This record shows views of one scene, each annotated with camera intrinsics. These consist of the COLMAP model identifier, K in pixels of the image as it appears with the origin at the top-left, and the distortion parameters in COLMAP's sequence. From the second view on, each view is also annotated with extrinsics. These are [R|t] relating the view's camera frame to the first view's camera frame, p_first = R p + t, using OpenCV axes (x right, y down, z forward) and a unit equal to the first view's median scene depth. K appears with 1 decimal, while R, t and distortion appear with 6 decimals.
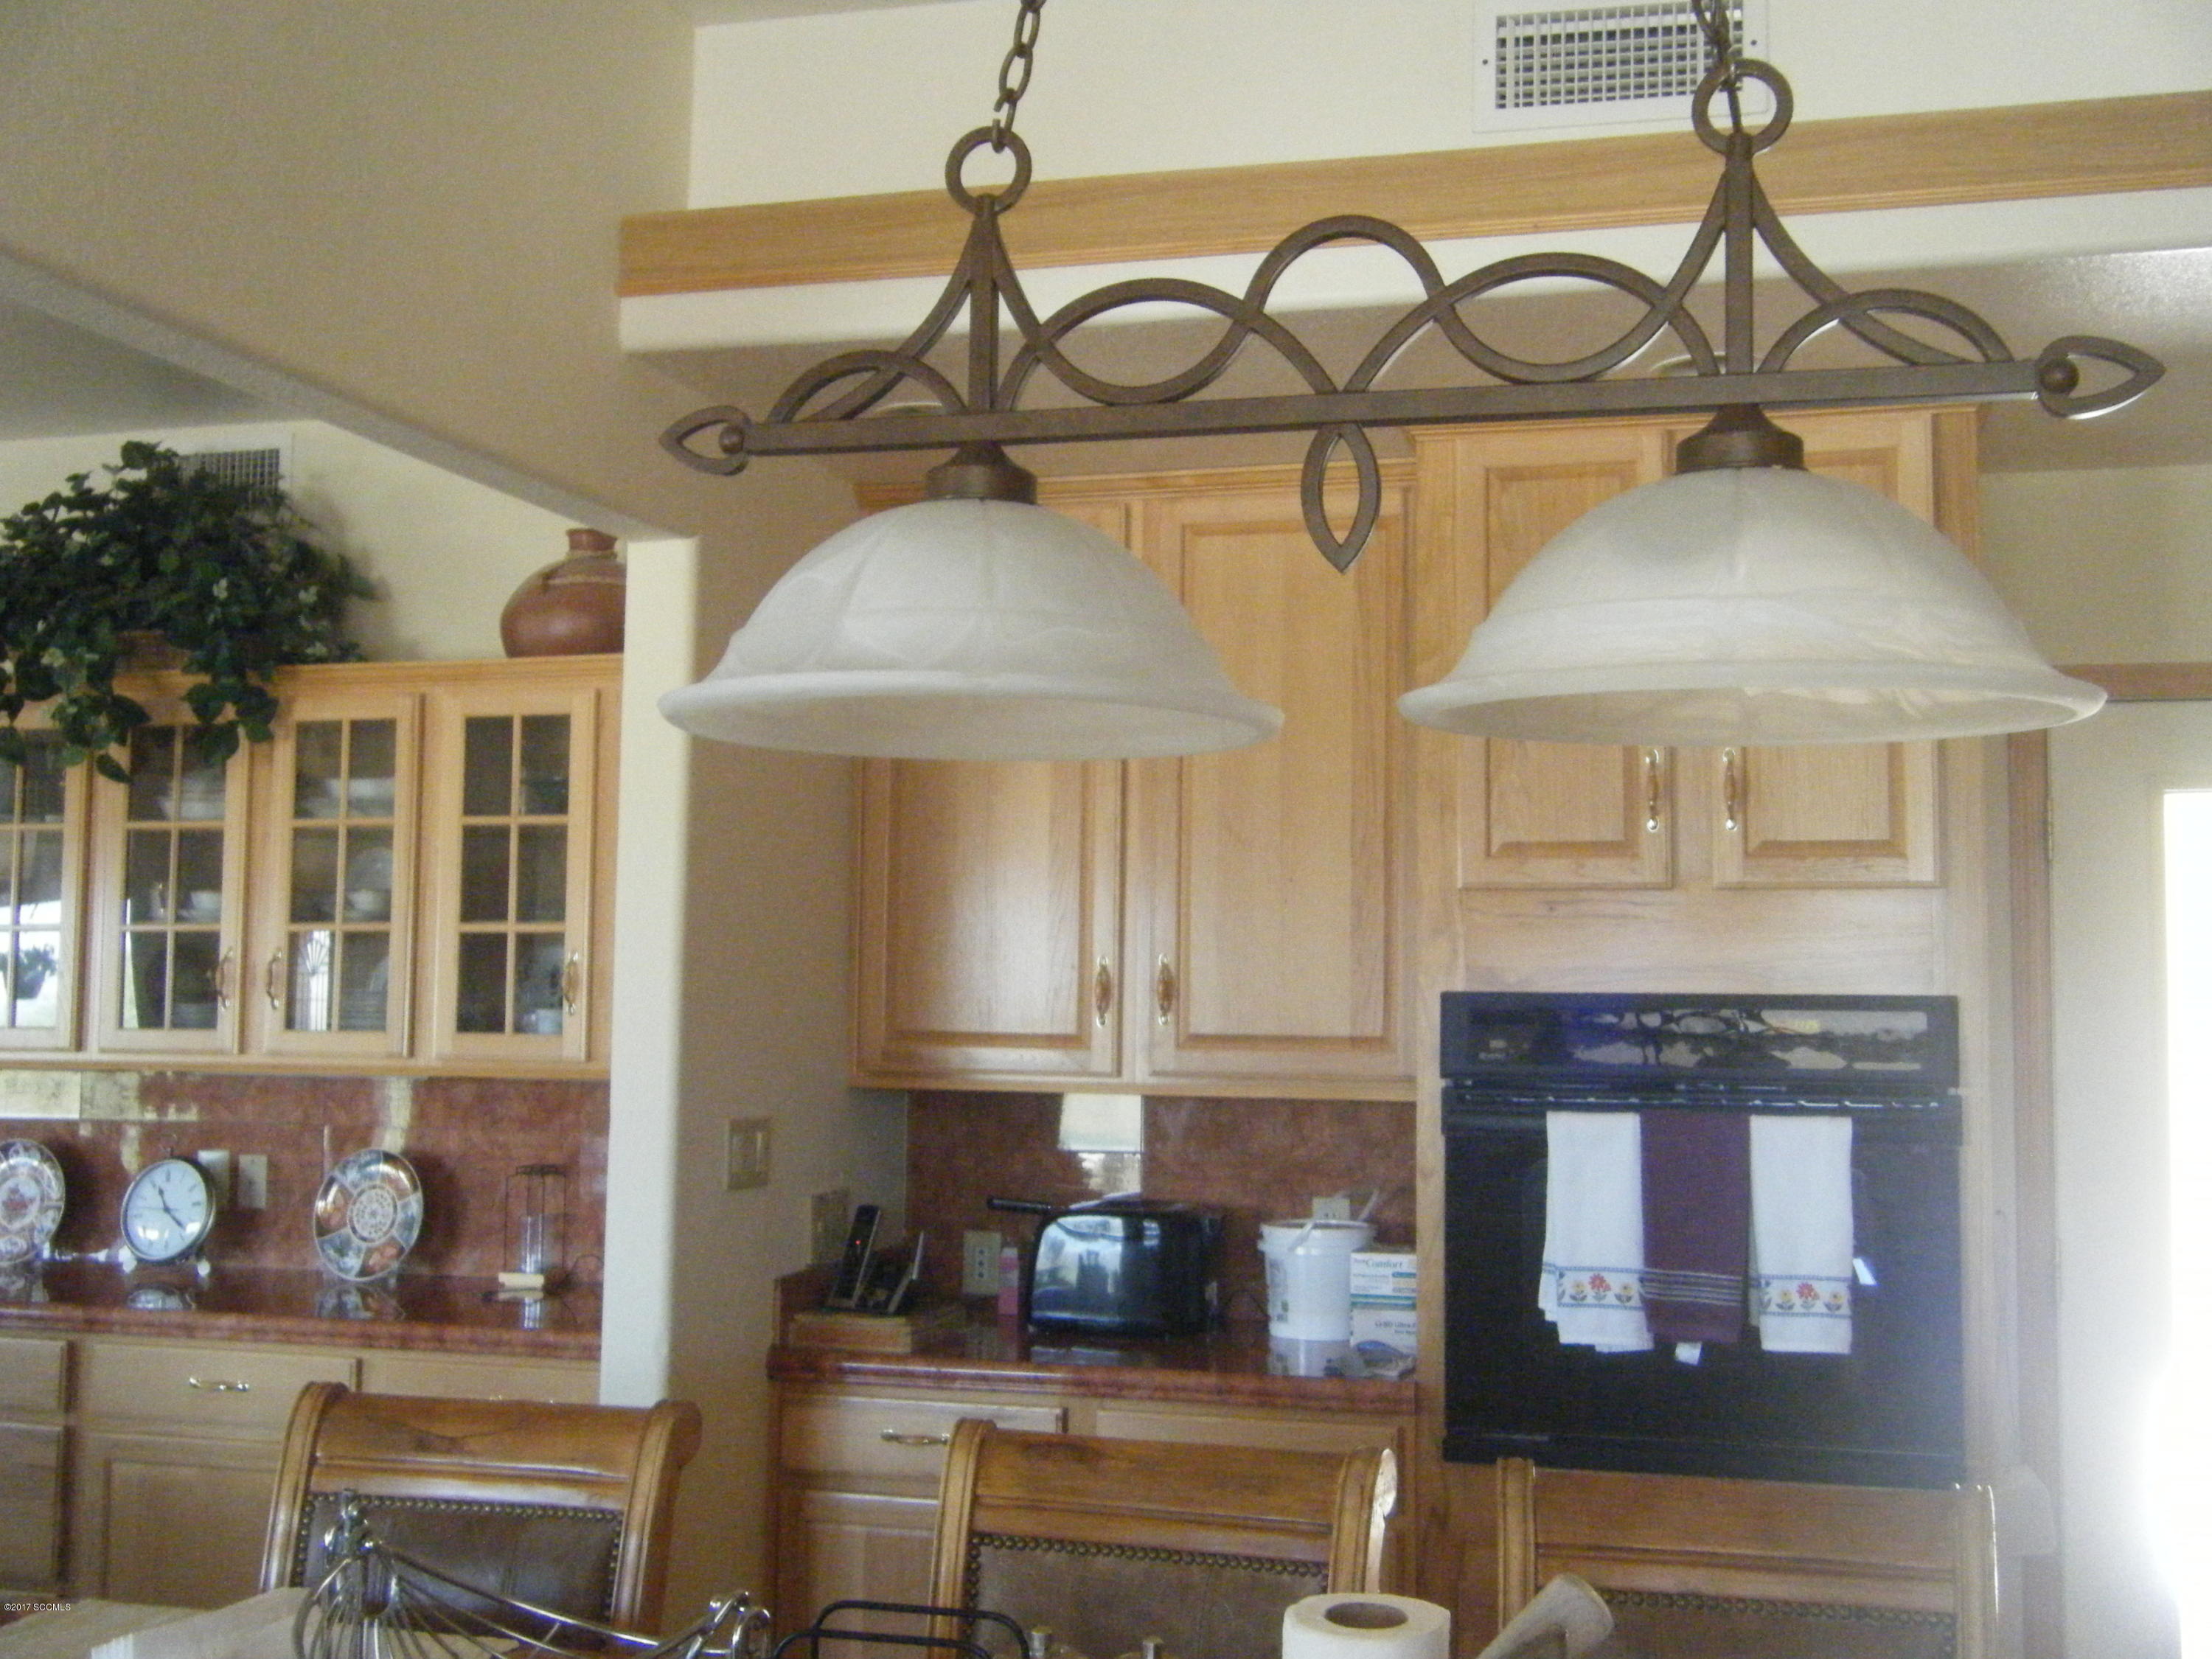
lens RADIAL K [[2260.0, 0, 1106.0], [0, 2260.0, 829.5], [0, 0, 1]] dist [-0.016106, 0.014784]
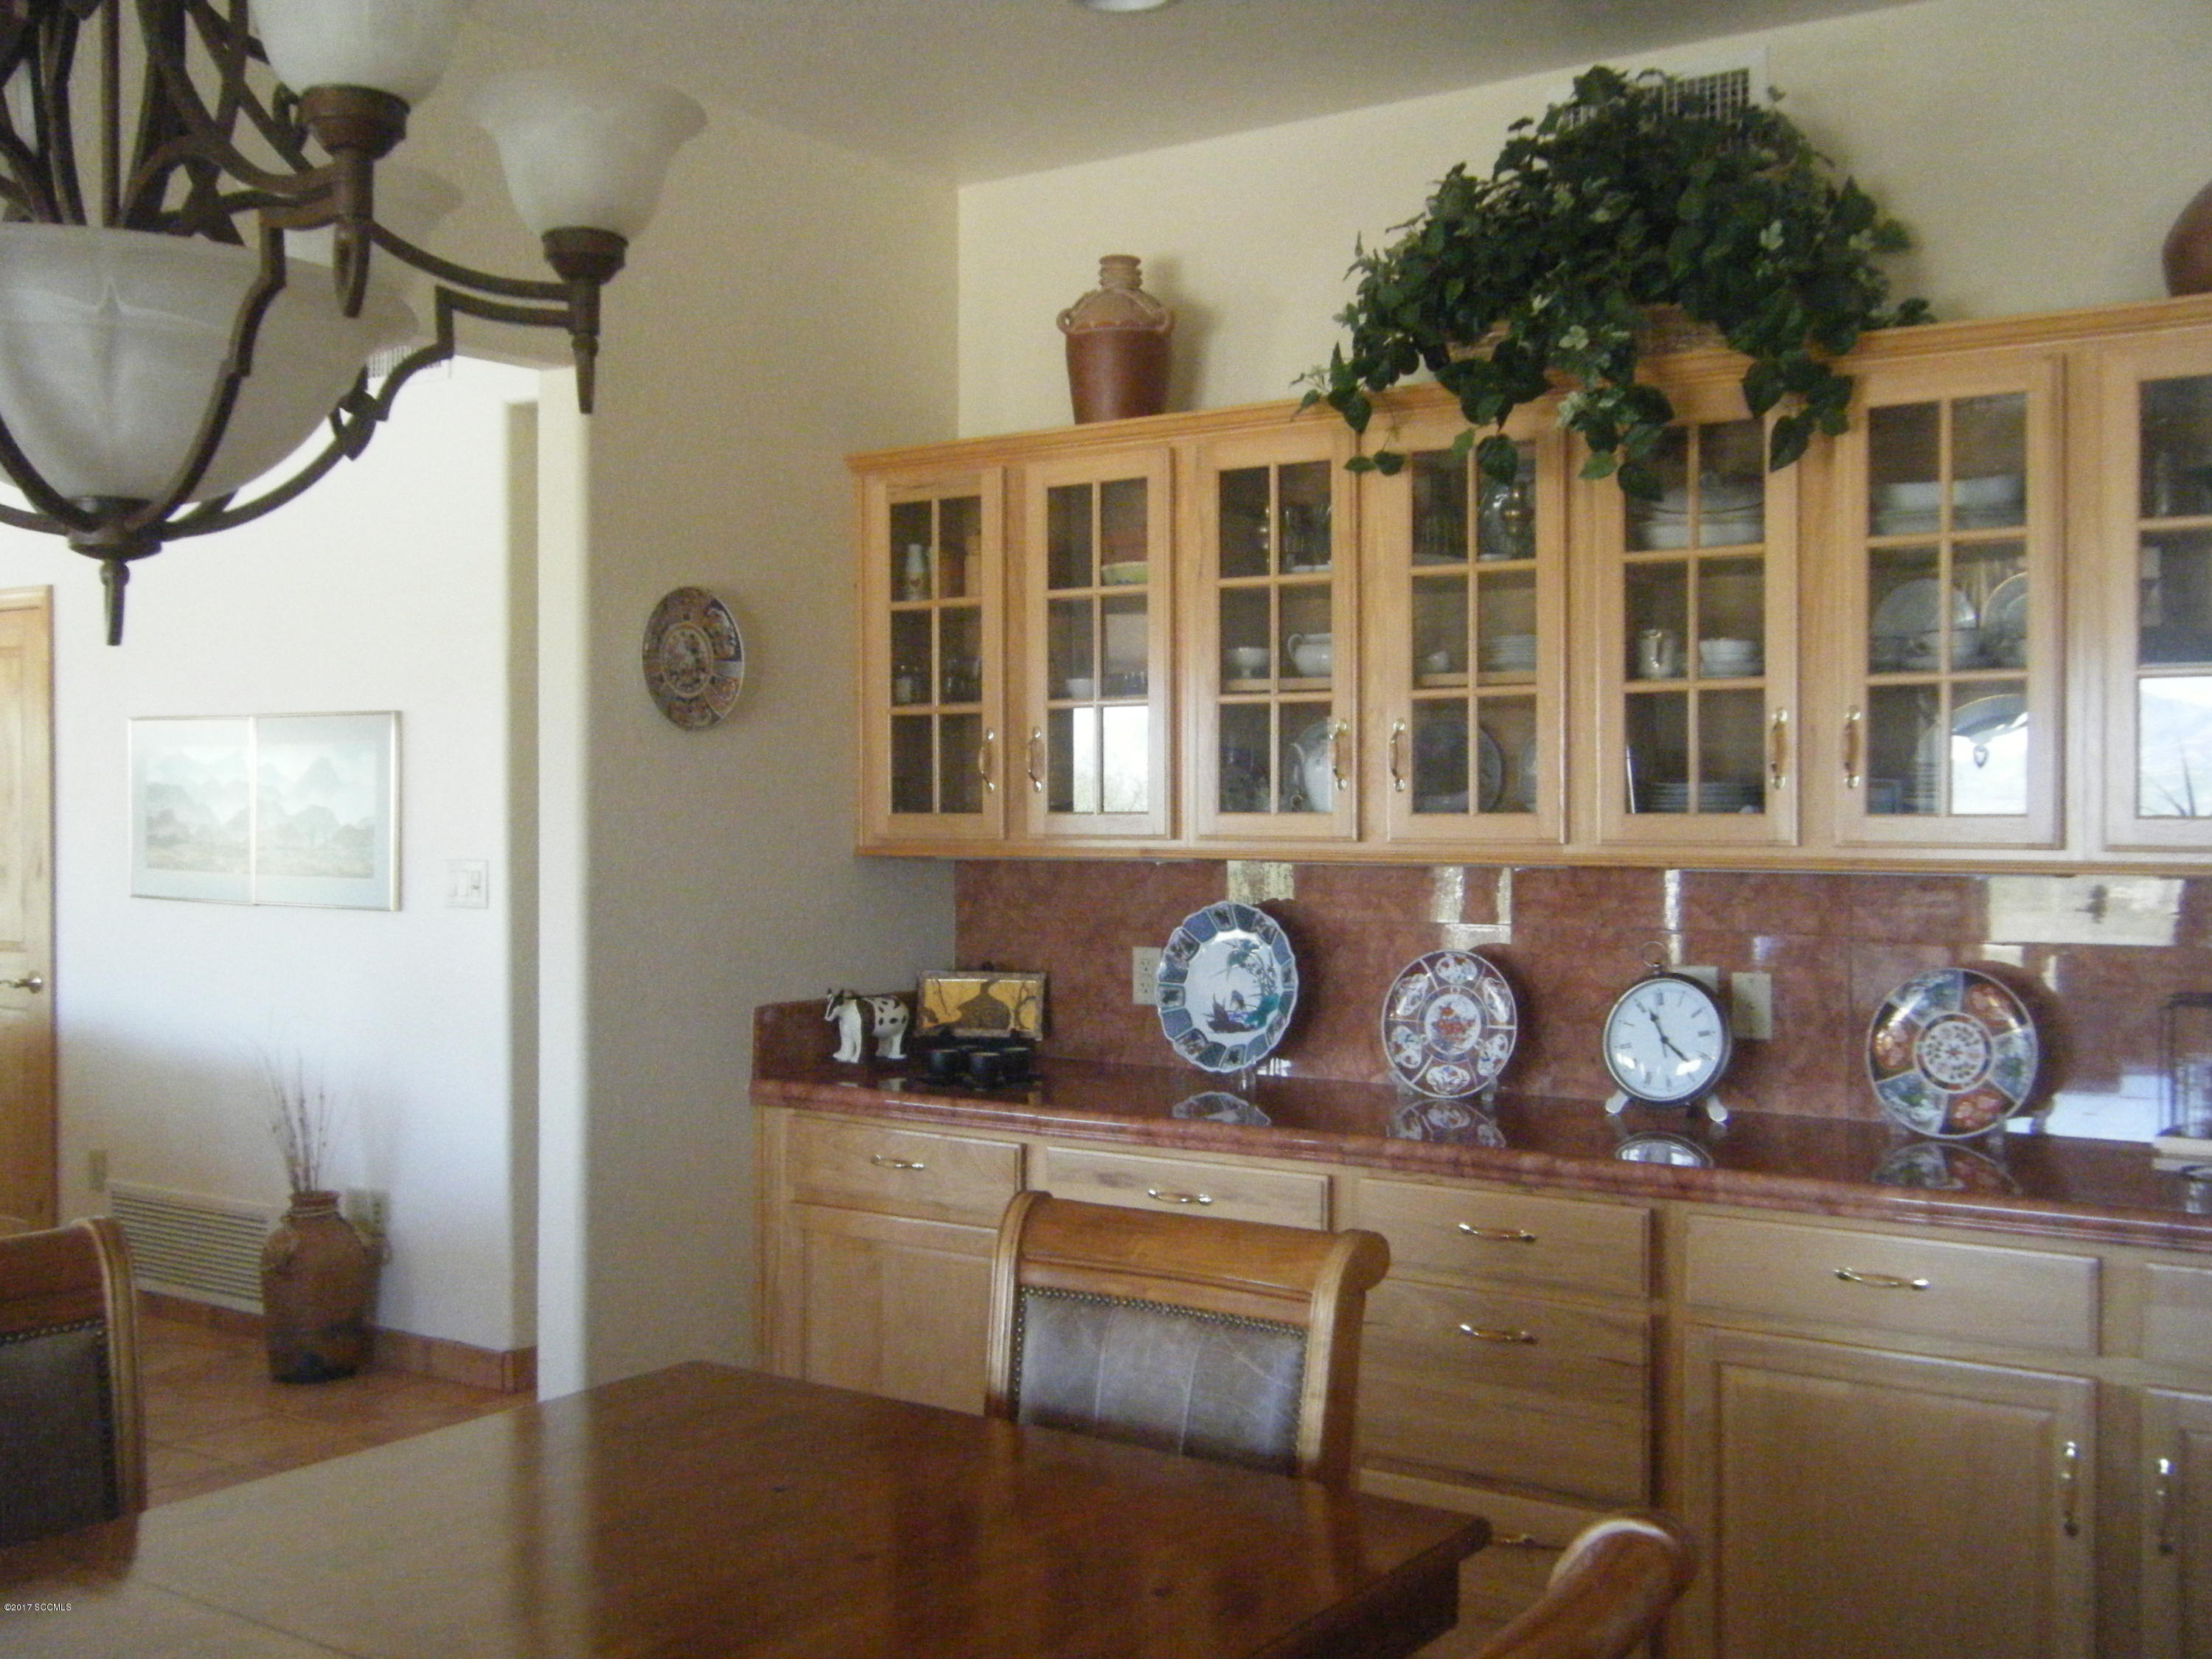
lens RADIAL K [[2410.5, 0, 1106.0], [0, 2410.5, 829.5], [0, 0, 1]] dist [-0.005953, 0.003324]
pose [[0.938731, -0.004776, -0.344617, -0.314041], [0.037977, 0.995248, 0.089657, 0.010423], [0.342551, -0.097252, 0.934452, 0.142680]]
